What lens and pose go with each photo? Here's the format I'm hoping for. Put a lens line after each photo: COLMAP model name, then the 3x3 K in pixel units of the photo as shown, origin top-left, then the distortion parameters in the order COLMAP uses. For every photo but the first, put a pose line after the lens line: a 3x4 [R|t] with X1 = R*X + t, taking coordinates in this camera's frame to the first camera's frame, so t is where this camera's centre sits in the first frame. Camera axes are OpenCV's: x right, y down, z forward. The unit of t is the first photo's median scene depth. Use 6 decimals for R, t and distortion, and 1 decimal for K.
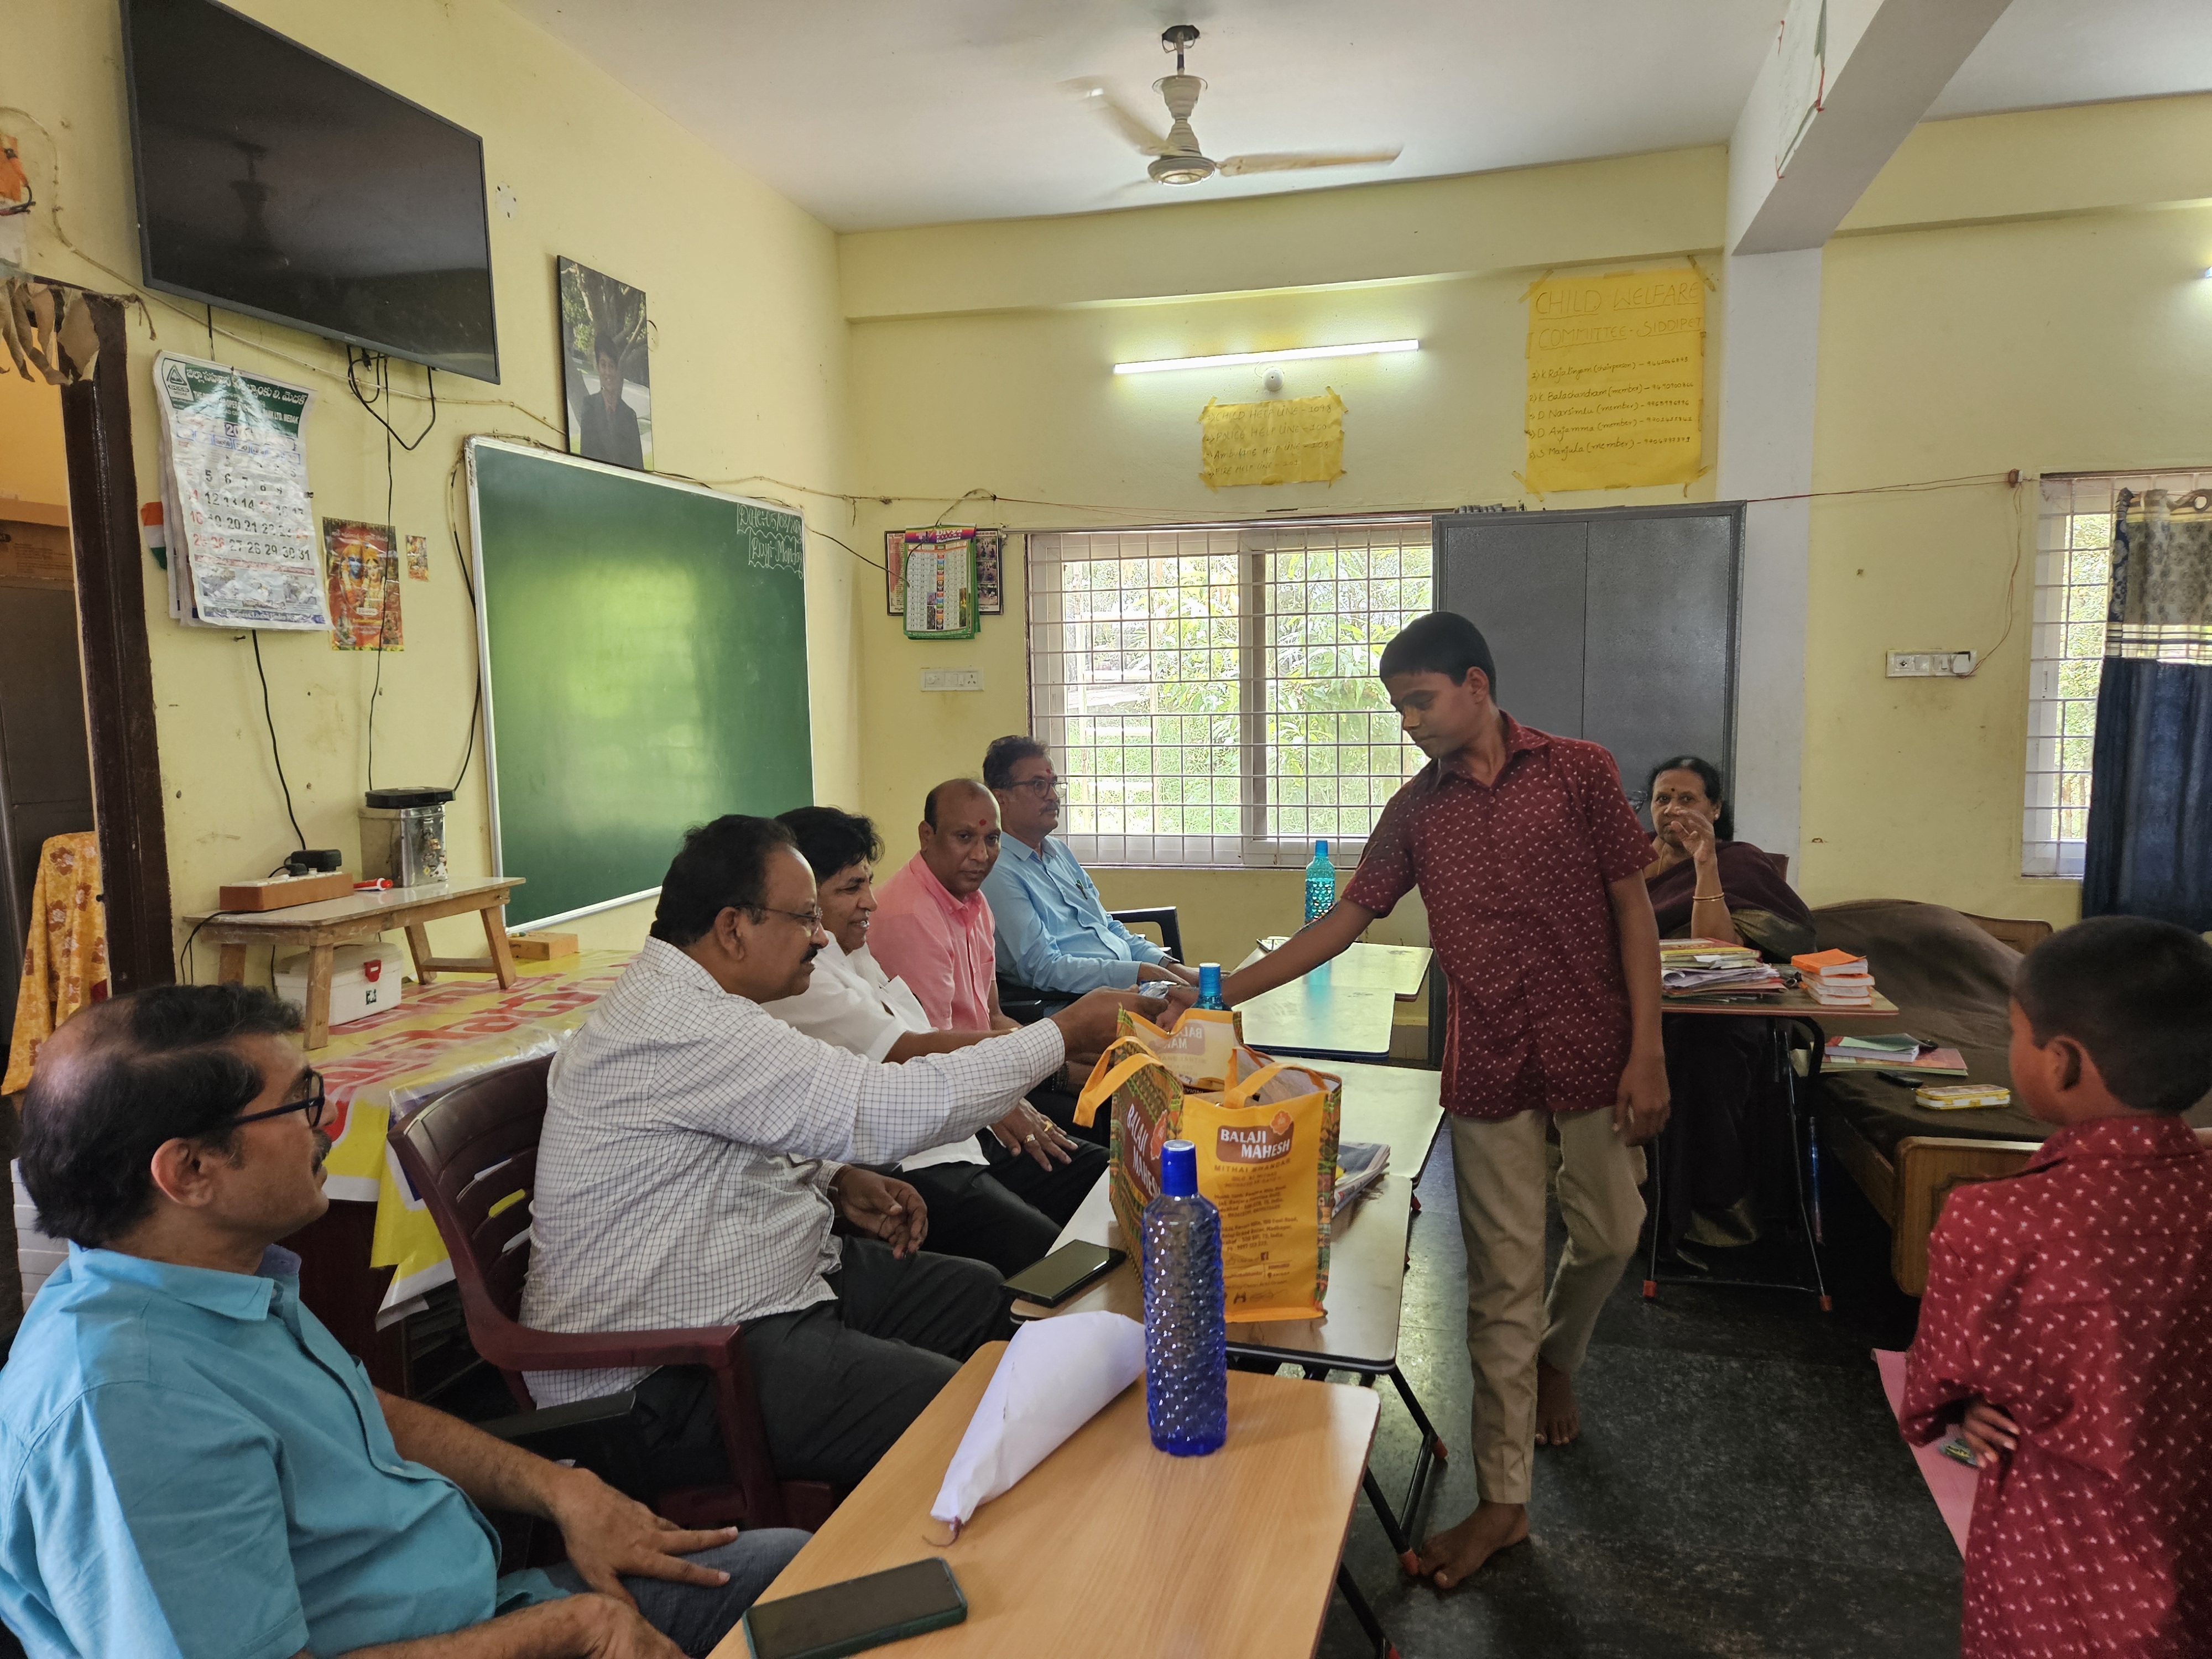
lens RADIAL K [[1465.2, 0, 1107.7], [0, 1465.2, 828.6], [0, 0, 1]] dist [0.083125, -0.067646]
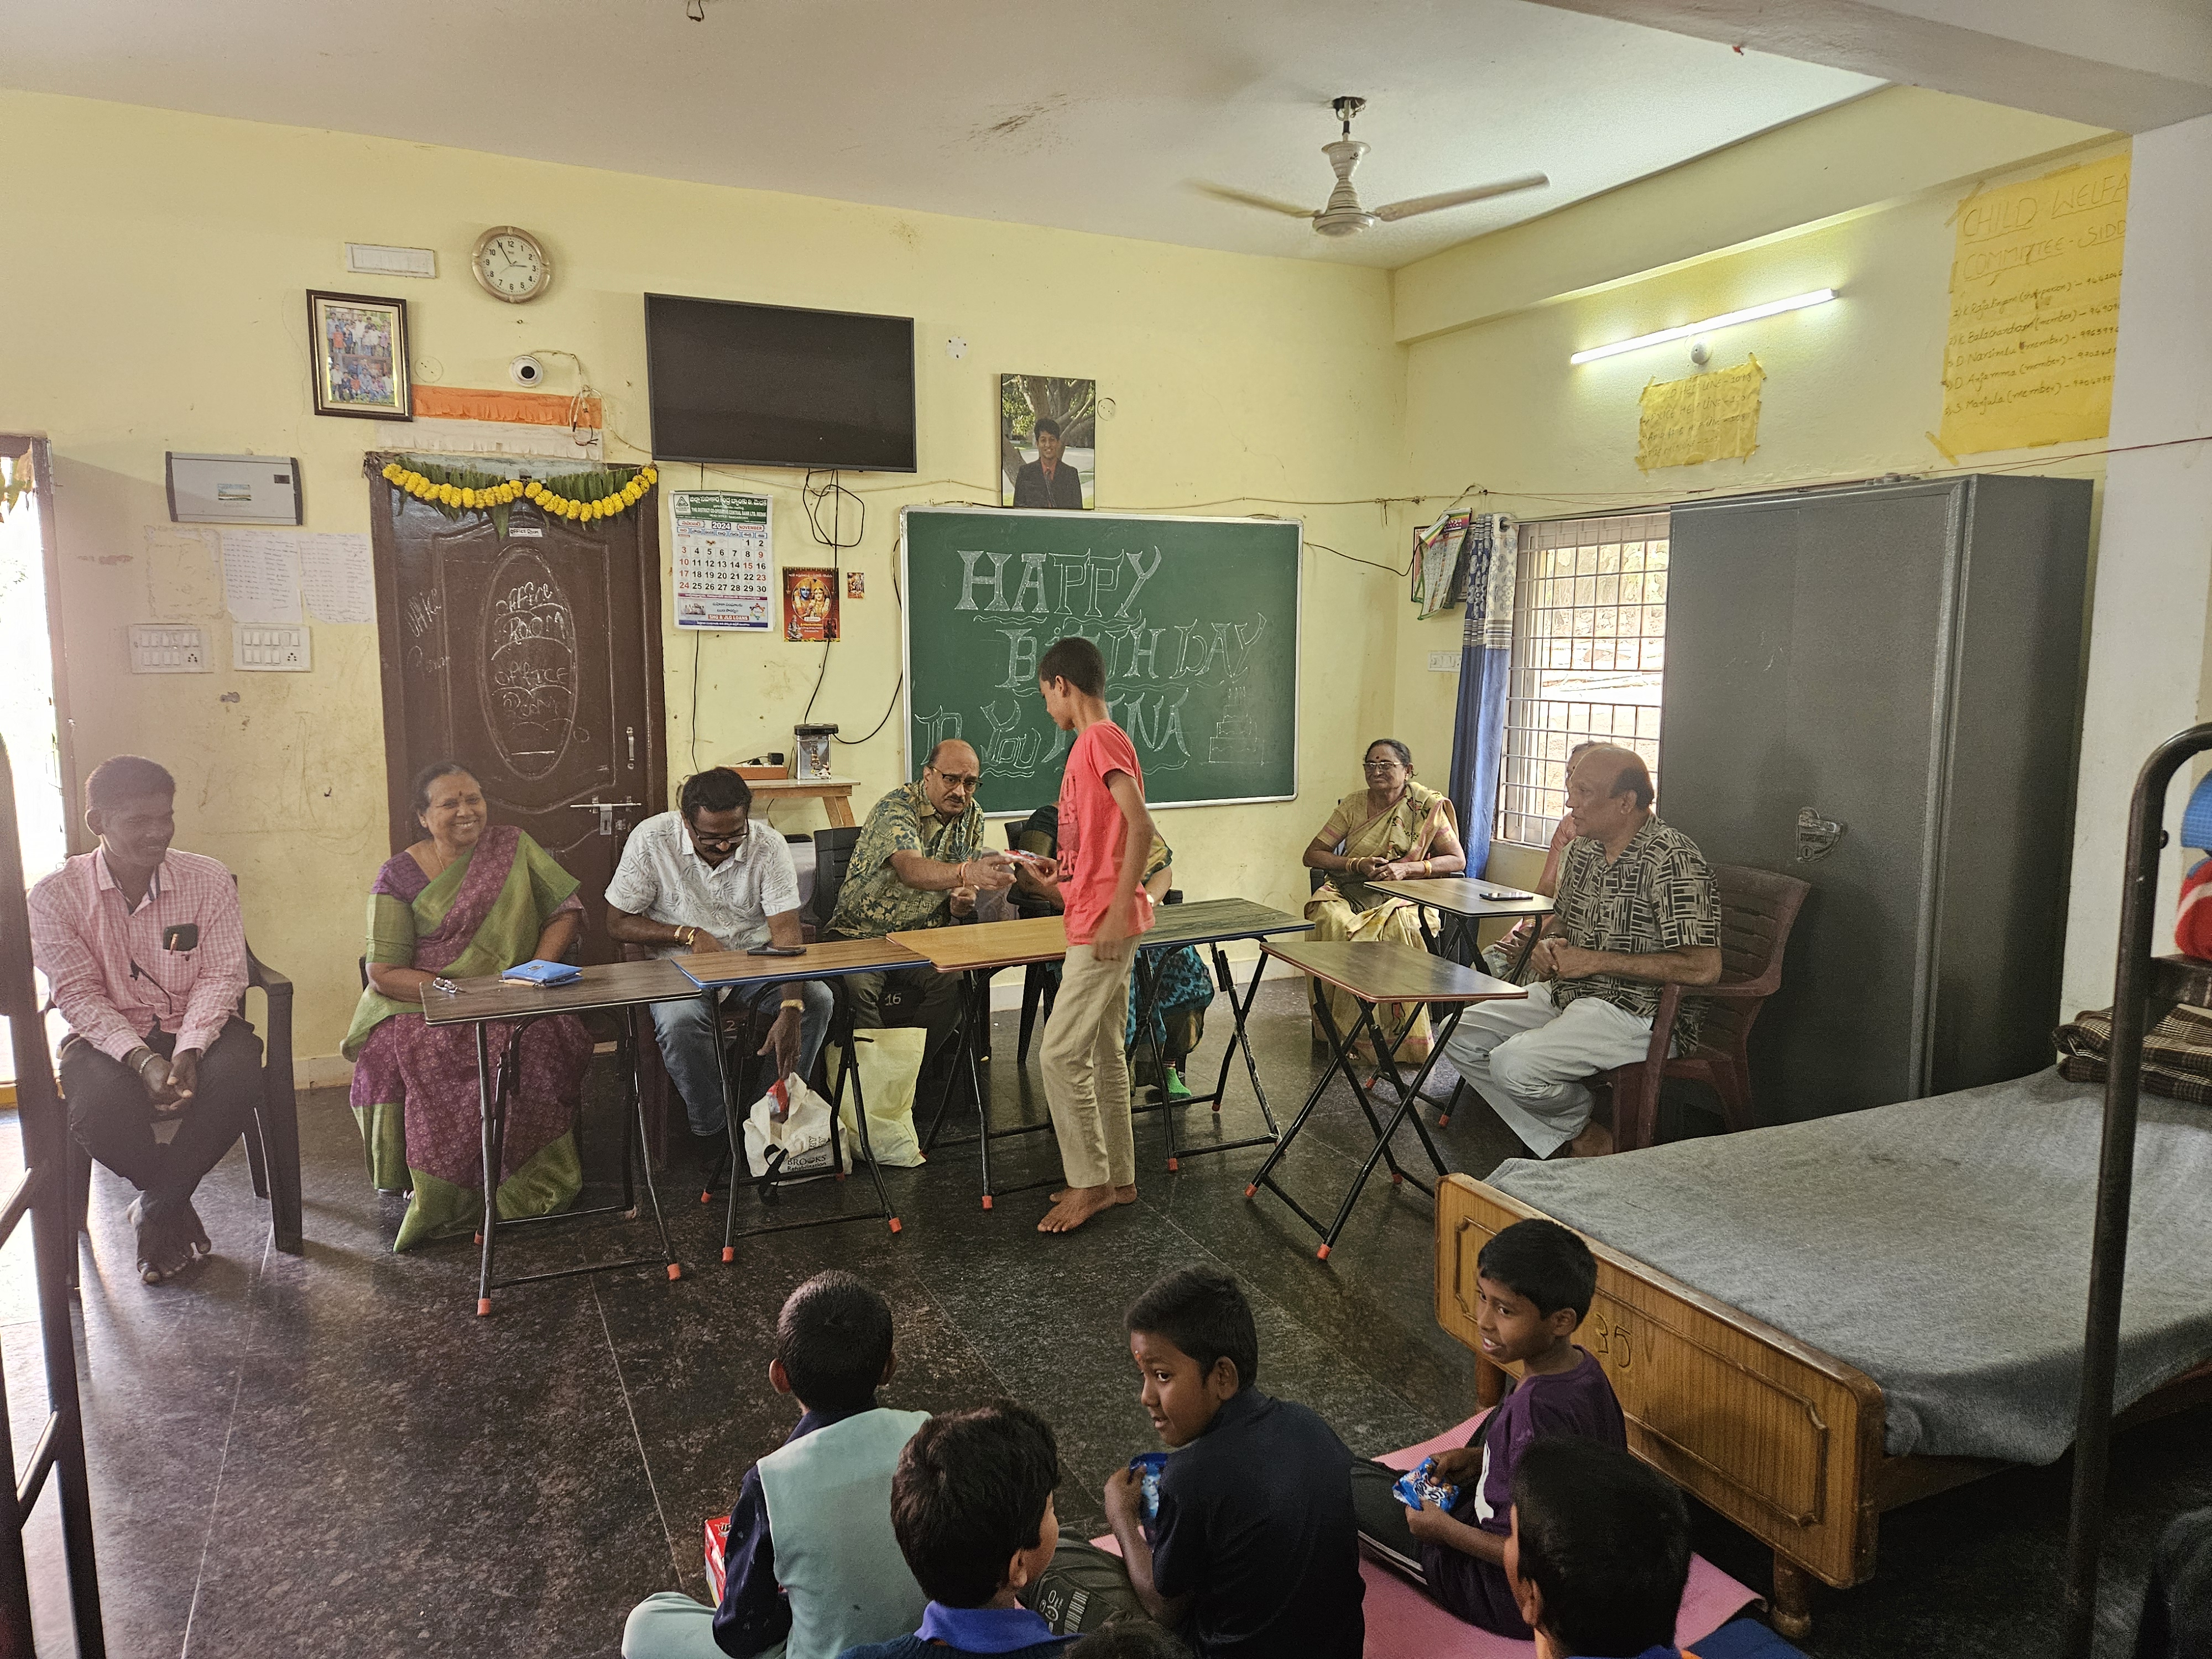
lens RADIAL K [[1465.2, 0, 1088.2], [0, 1465.2, 830.6], [0, 0, 1]] dist [0.083125, -0.067646]
pose [[0.624425, 0.120527, -0.771730, 0.856584], [-0.093072, 0.992465, 0.079694, -0.055919], [0.775520, 0.022063, 0.630937, 0.144675]]
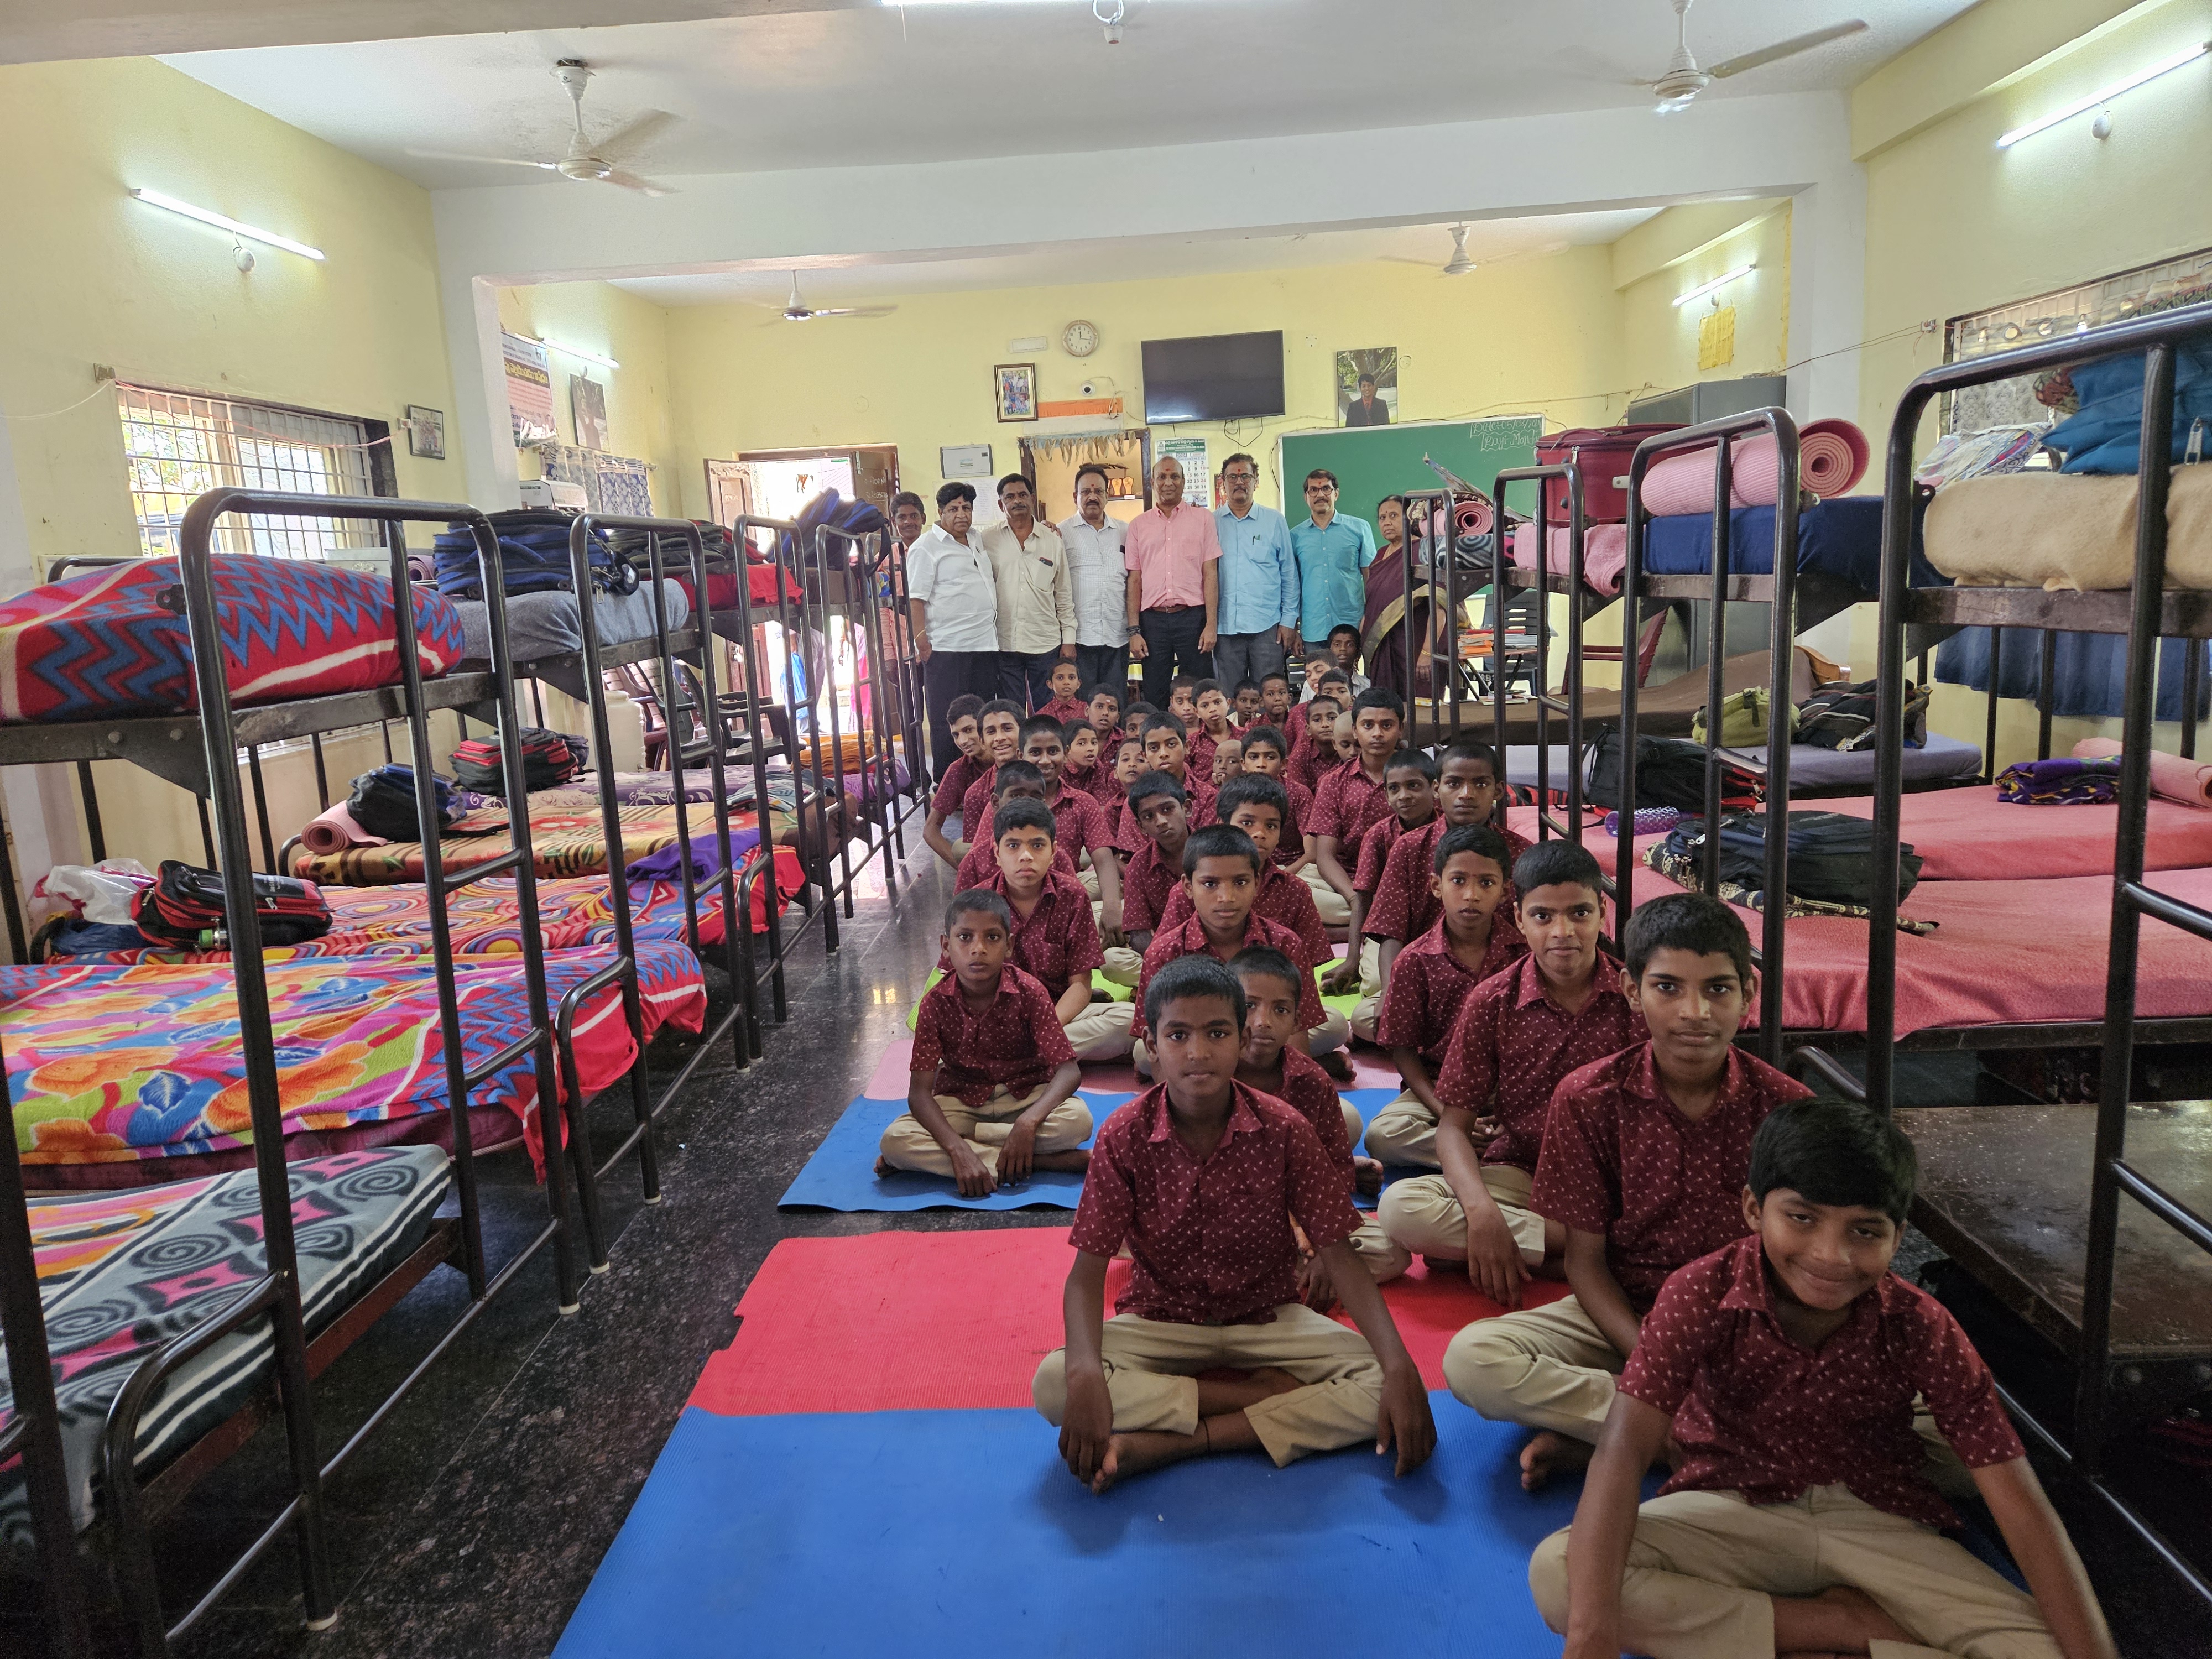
lens RADIAL K [[1465.2, 0, 1107.0], [0, 1465.2, 809.8], [0, 0, 1]] dist [0.083125, -0.067646]
pose [[0.209816, 0.178070, -0.961389, 2.133423], [-0.044871, 0.983993, 0.172464, -0.021989], [0.976711, 0.006953, 0.214448, 0.053529]]
